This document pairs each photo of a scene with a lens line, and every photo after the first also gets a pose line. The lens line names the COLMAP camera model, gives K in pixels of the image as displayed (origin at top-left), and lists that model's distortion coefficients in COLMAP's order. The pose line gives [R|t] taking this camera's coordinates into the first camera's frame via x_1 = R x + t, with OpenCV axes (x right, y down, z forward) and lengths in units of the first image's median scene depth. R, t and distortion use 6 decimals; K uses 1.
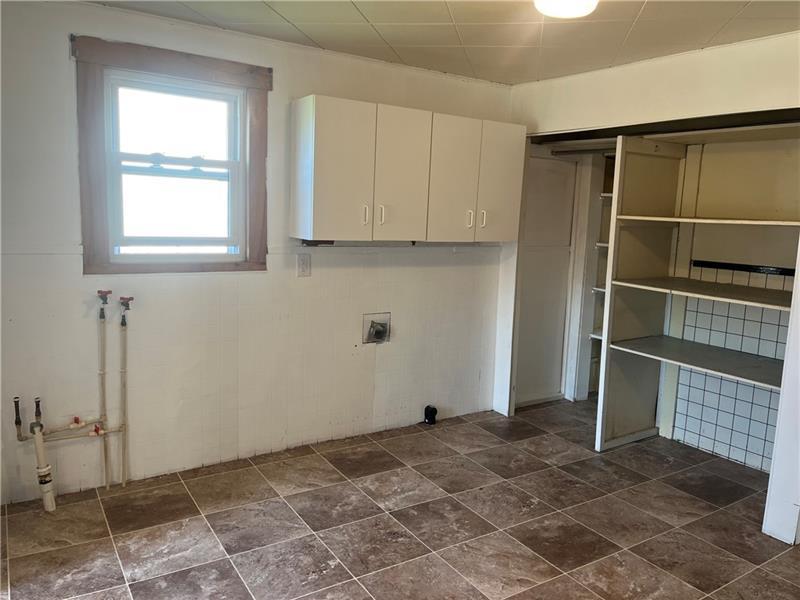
lens RADIAL K [[606.9, 0, 400.0], [0, 606.9, 300.0], [0, 0, 1]] dist [0.064288, -0.099462]
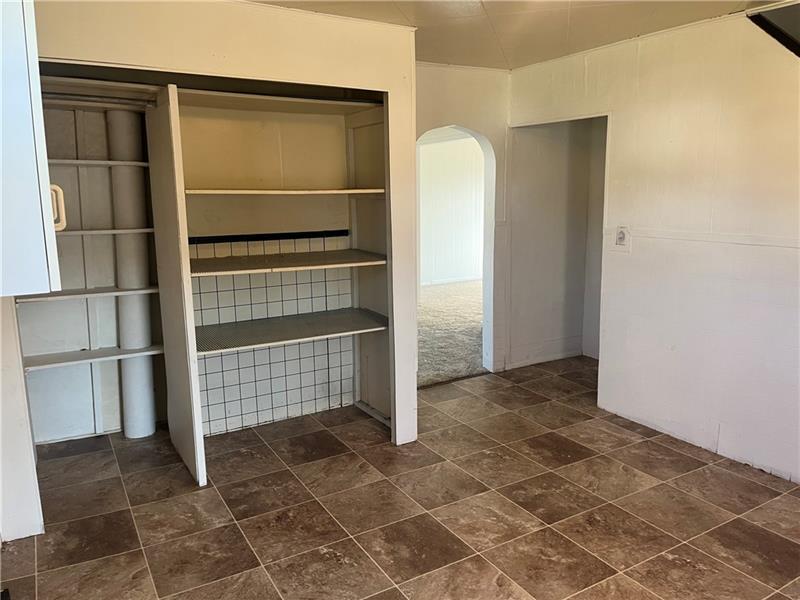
lens RADIAL K [[606.9, 0, 400.0], [0, 606.9, 300.0], [0, 0, 1]] dist [0.064288, -0.099462]
pose [[0.034391, -0.214086, 0.976209, -0.438058], [0.162381, 0.965005, 0.205908, -0.122314], [-0.986129, 0.151437, 0.067951, 0.718015]]
